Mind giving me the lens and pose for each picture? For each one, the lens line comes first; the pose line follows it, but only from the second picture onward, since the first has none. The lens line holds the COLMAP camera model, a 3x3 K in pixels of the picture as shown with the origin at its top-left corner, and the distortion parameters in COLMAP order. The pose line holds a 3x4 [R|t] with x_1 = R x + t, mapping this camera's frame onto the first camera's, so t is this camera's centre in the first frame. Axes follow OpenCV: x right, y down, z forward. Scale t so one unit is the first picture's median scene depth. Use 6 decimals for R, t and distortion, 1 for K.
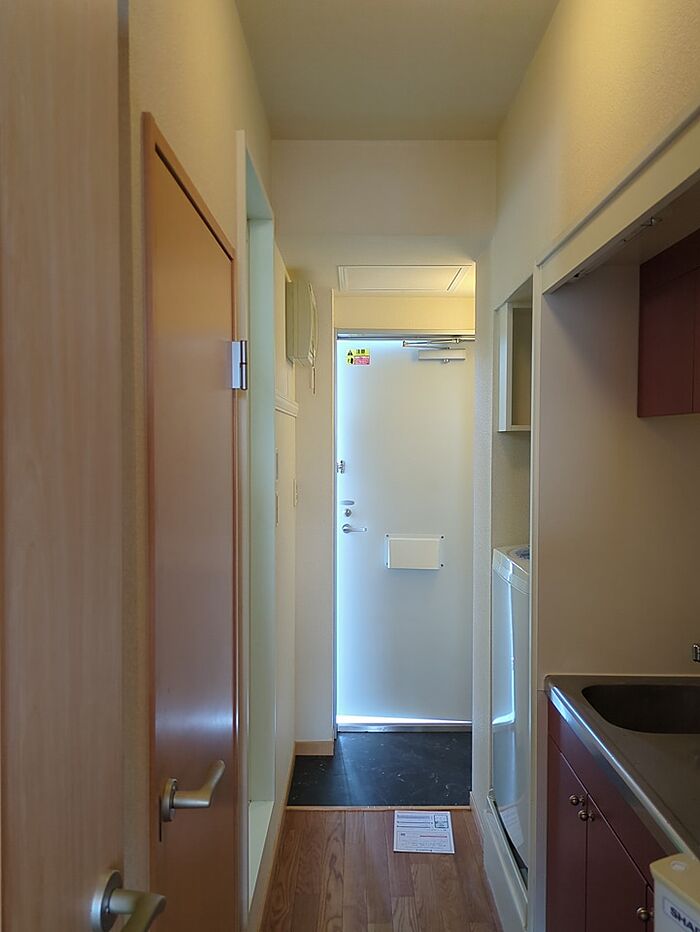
lens RADIAL K [[771.3, 0, 350.0], [0, 771.3, 466.0], [0, 0, 1]] dist [0.032786, -0.000349]
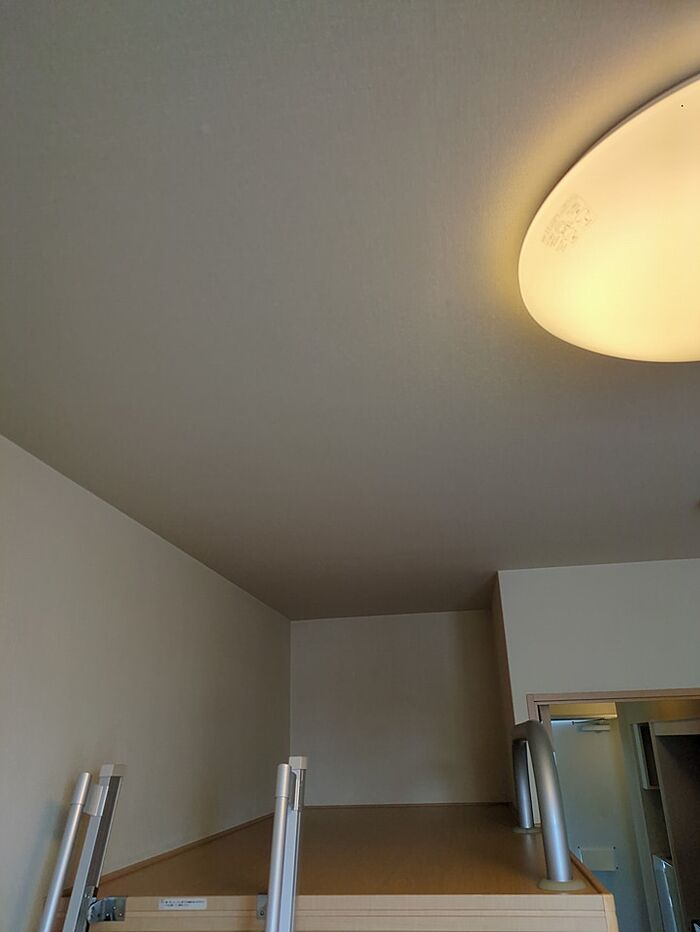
lens RADIAL K [[701.3, 0, 350.0], [0, 701.3, 466.0], [0, 0, 1]] dist [0.001728, -0.001859]
pose [[0.987997, -0.082956, -0.130309, -0.250697], [0.025227, 0.918889, -0.393708, -0.114785], [0.152400, 0.385695, 0.909953, -1.083773]]
